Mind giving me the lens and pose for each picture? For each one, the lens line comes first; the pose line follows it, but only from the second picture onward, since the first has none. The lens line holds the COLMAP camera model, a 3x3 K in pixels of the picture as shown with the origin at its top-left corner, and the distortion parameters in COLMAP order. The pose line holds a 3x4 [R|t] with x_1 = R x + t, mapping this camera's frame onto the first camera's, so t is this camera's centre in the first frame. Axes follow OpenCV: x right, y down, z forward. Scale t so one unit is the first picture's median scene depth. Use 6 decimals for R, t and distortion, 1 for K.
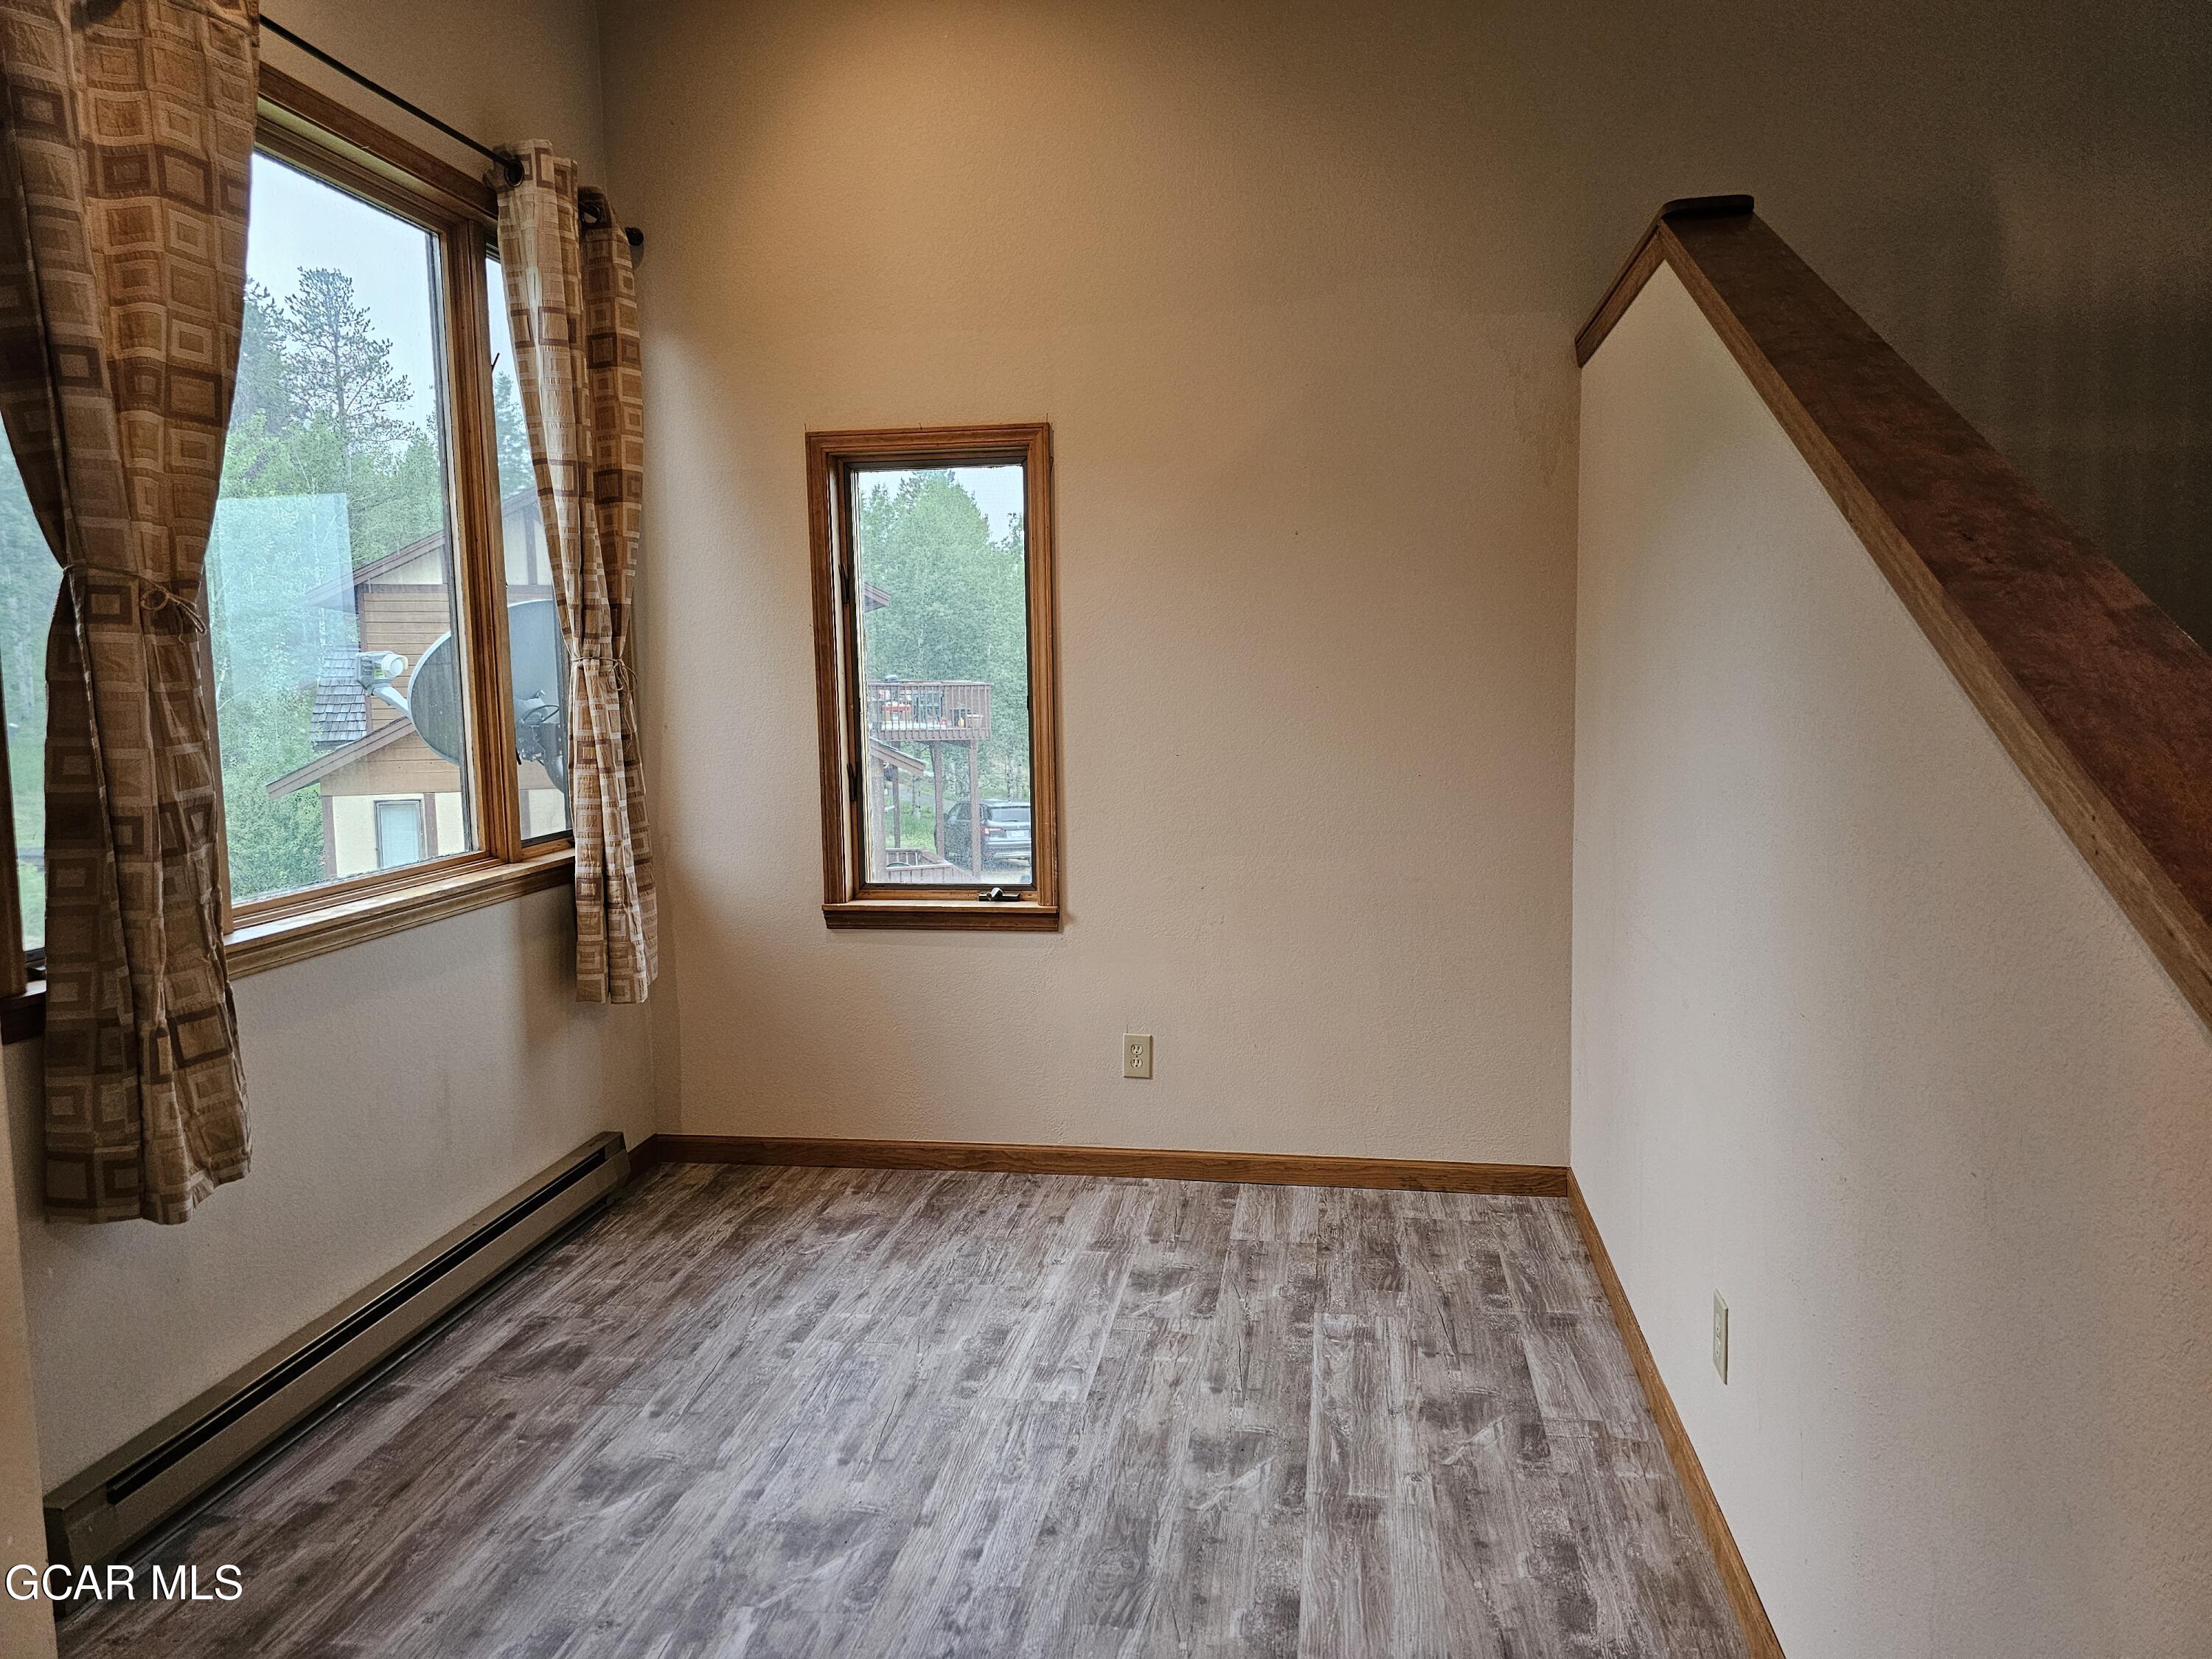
lens RADIAL K [[1473.3, 0, 1105.1], [0, 1473.3, 799.7], [0, 0, 1]] dist [0.062251, -0.058158]
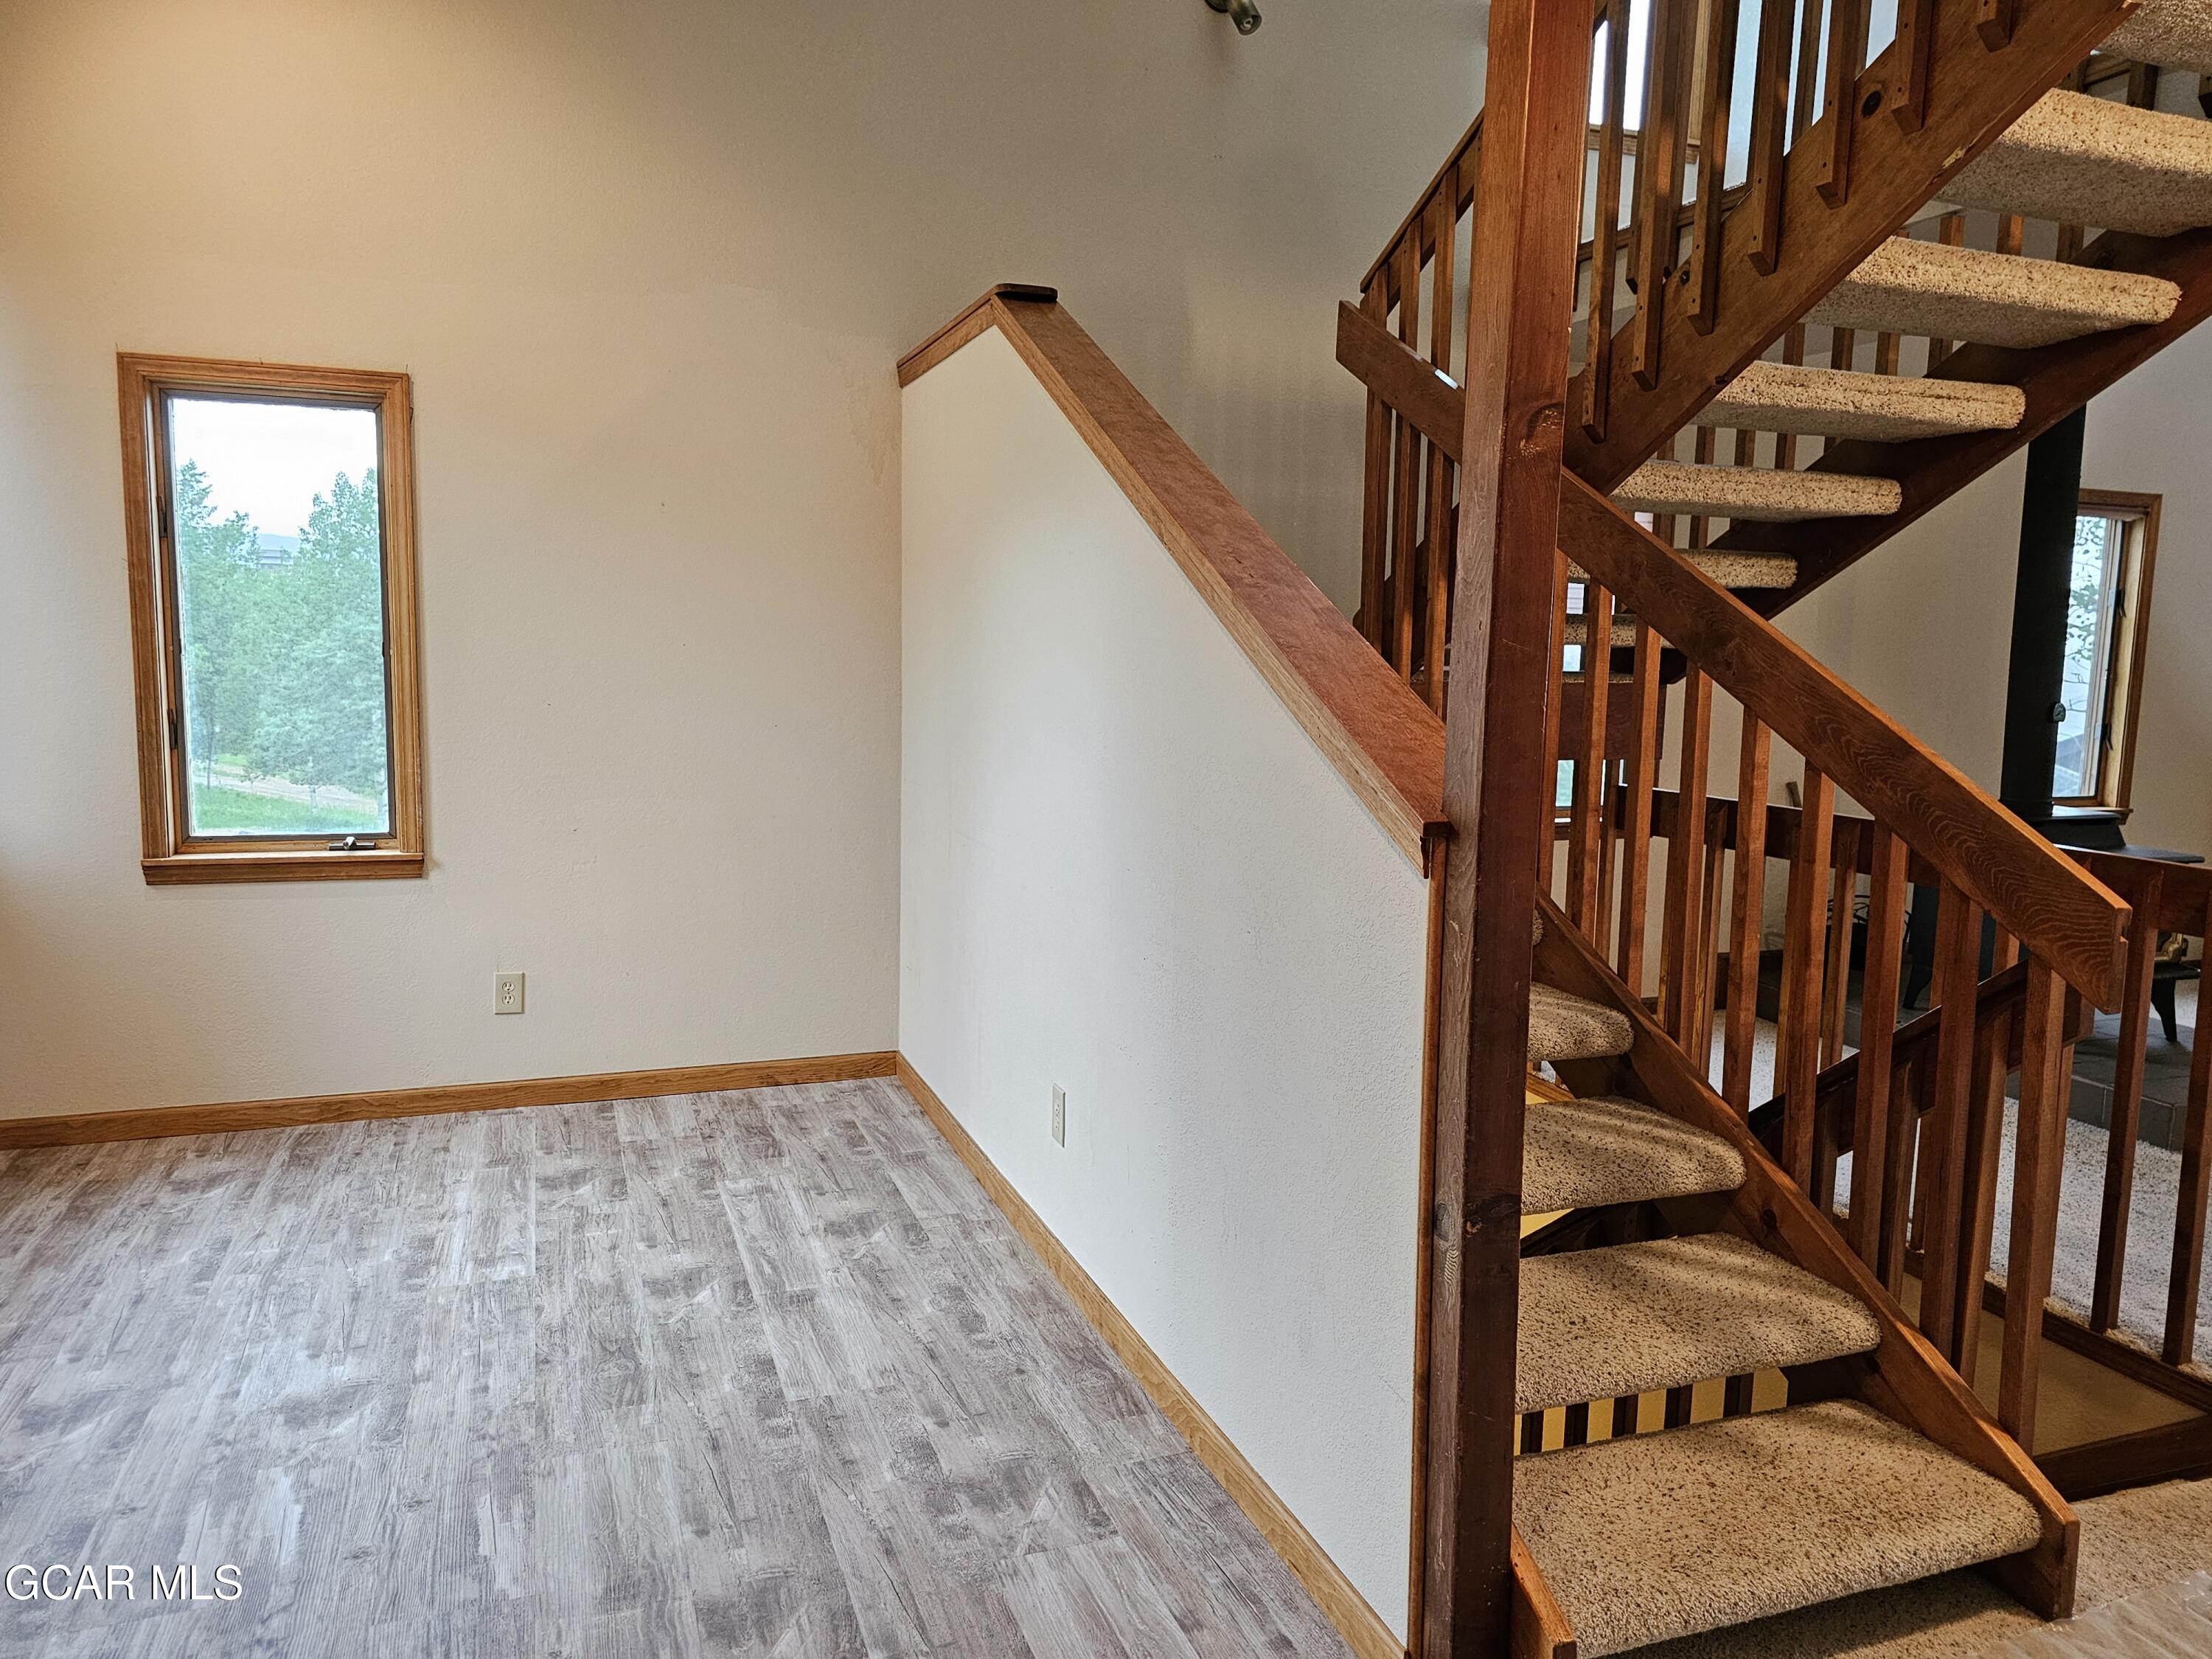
lens RADIAL K [[1473.3, 0, 1105.1], [0, 1473.3, 799.7], [0, 0, 1]] dist [0.062251, -0.058158]
pose [[0.869840, -0.017300, 0.493031, -0.165688], [0.008847, 0.999771, 0.019473, 0.025977], [-0.493255, -0.012577, 0.869794, -0.163254]]
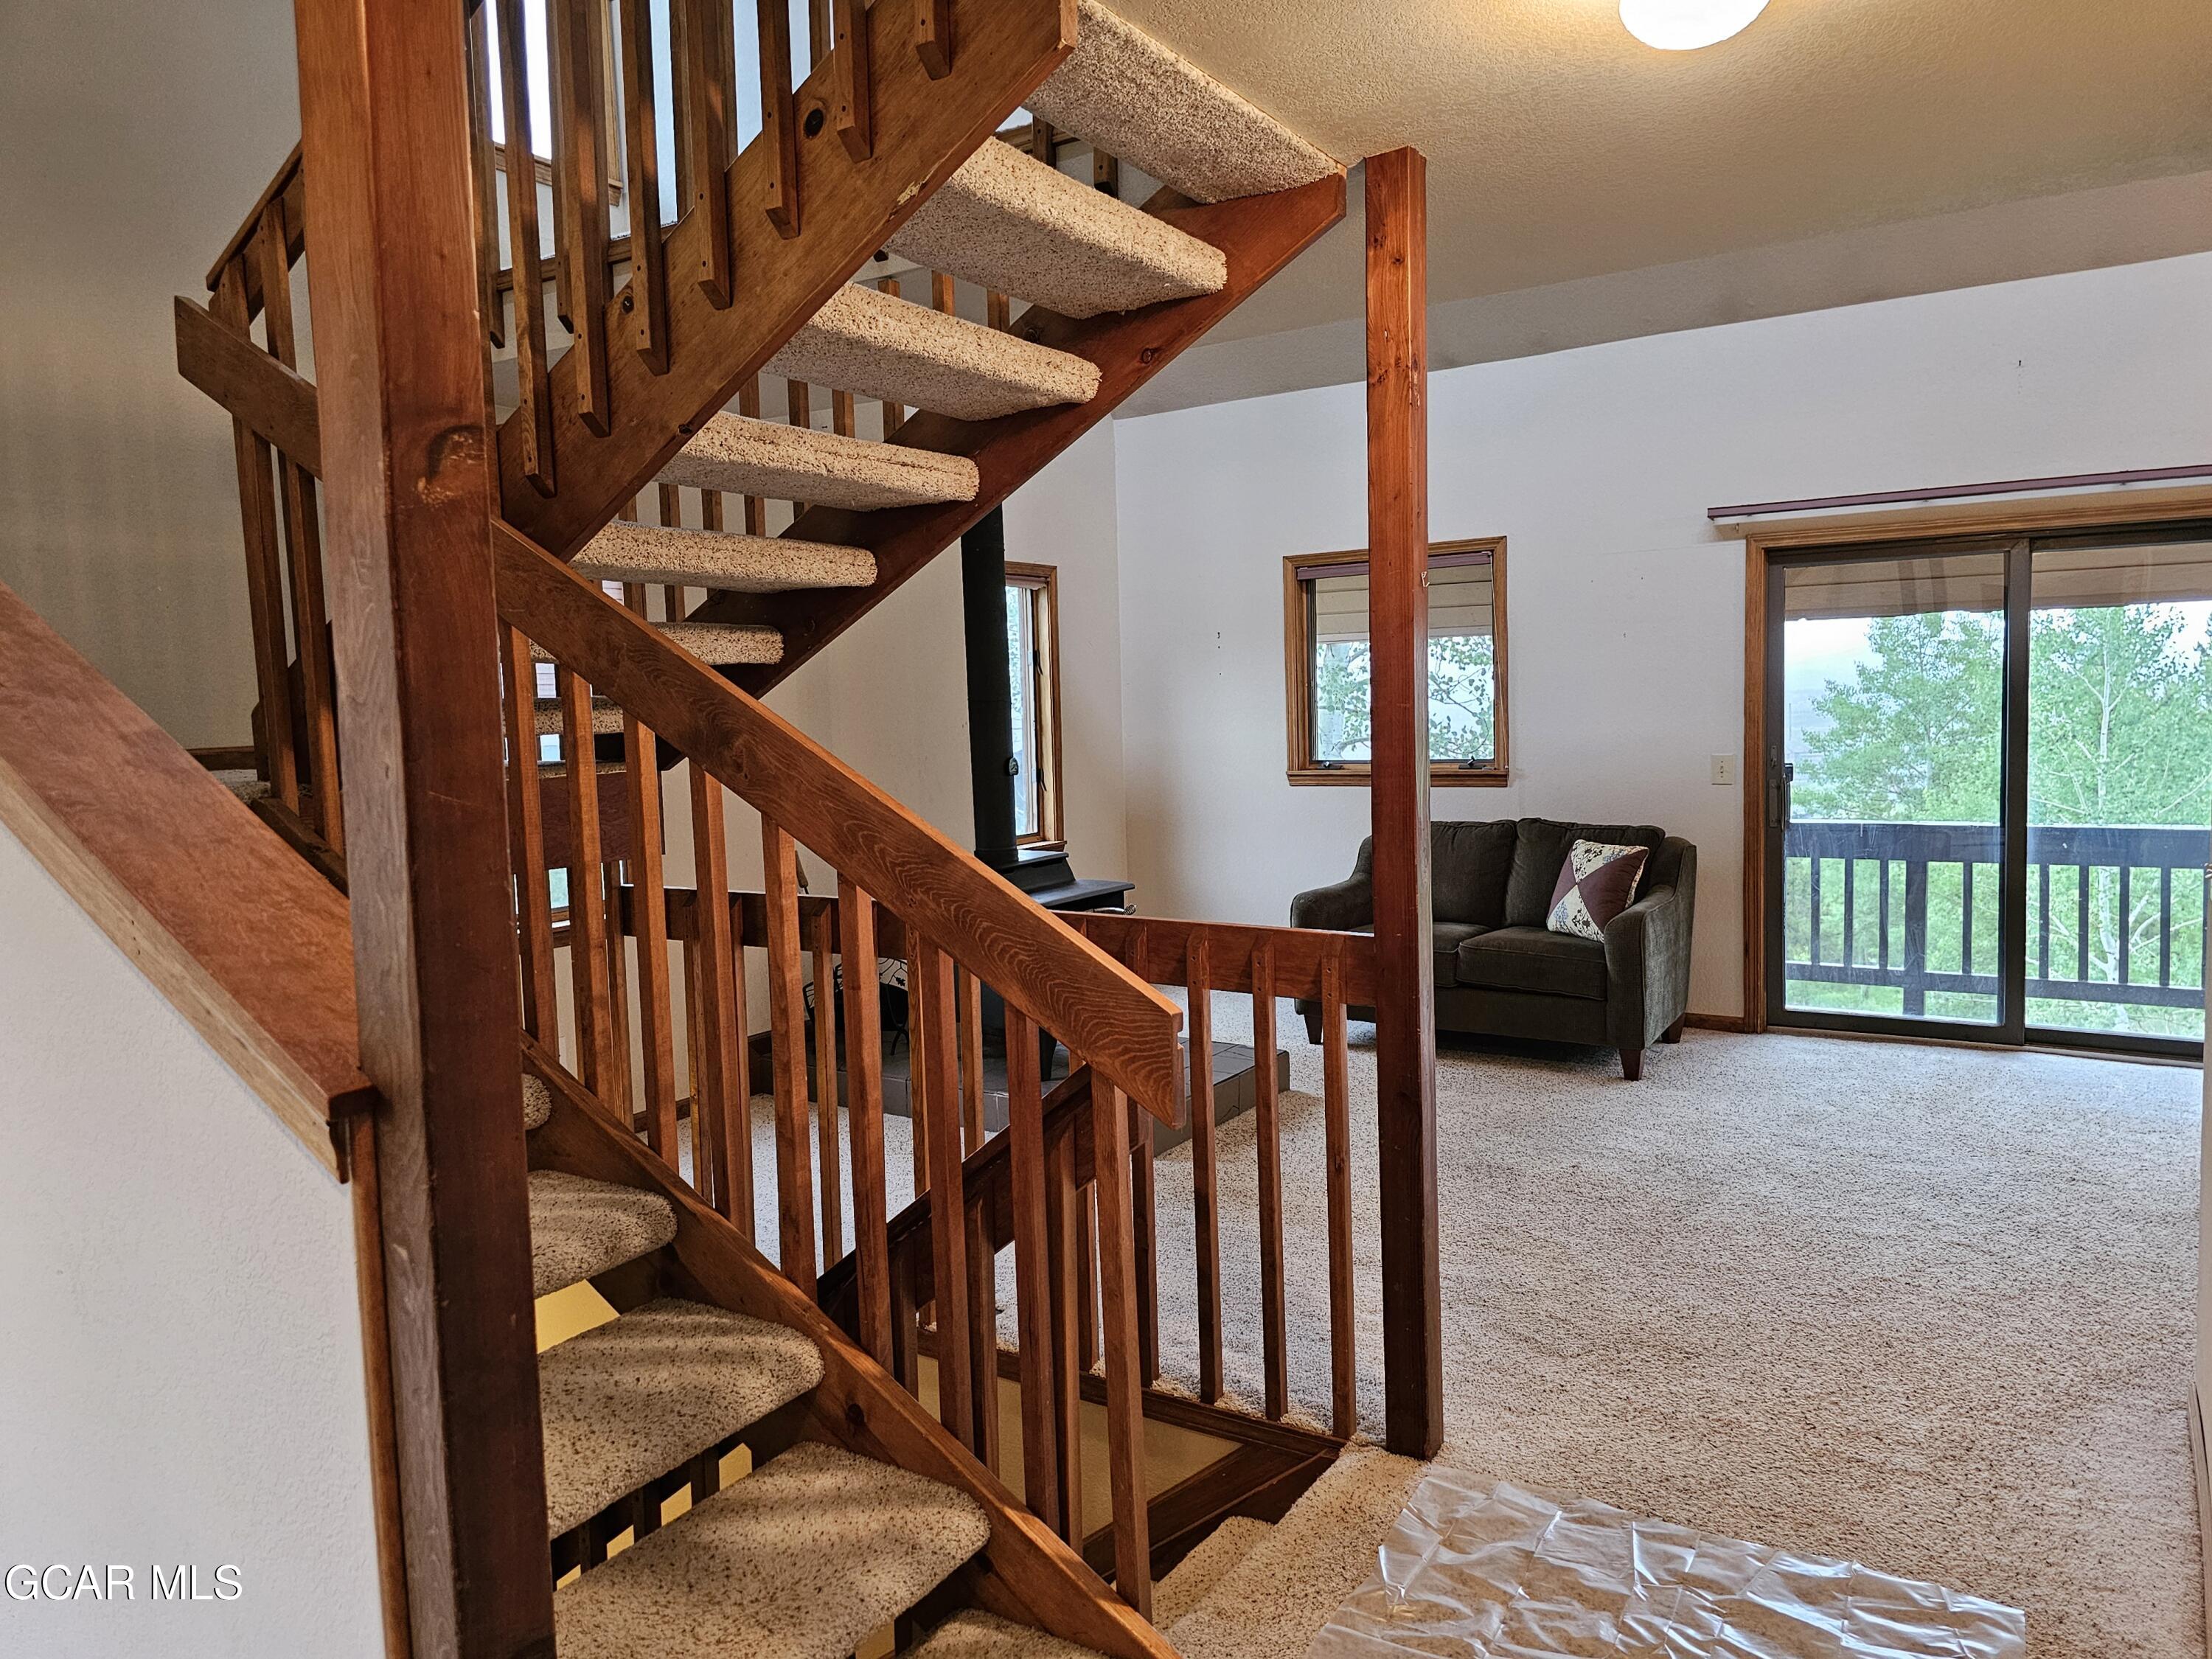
lens RADIAL K [[1480.0, 0, 1092.0], [0, 1480.0, 805.2], [0, 0, 1]] dist [0.063531, -0.067609]
pose [[0.394199, -0.063923, 0.916799, -0.031641], [0.109560, 0.993733, 0.022179, -0.007490], [-0.912471, 0.091702, 0.398732, -0.043913]]
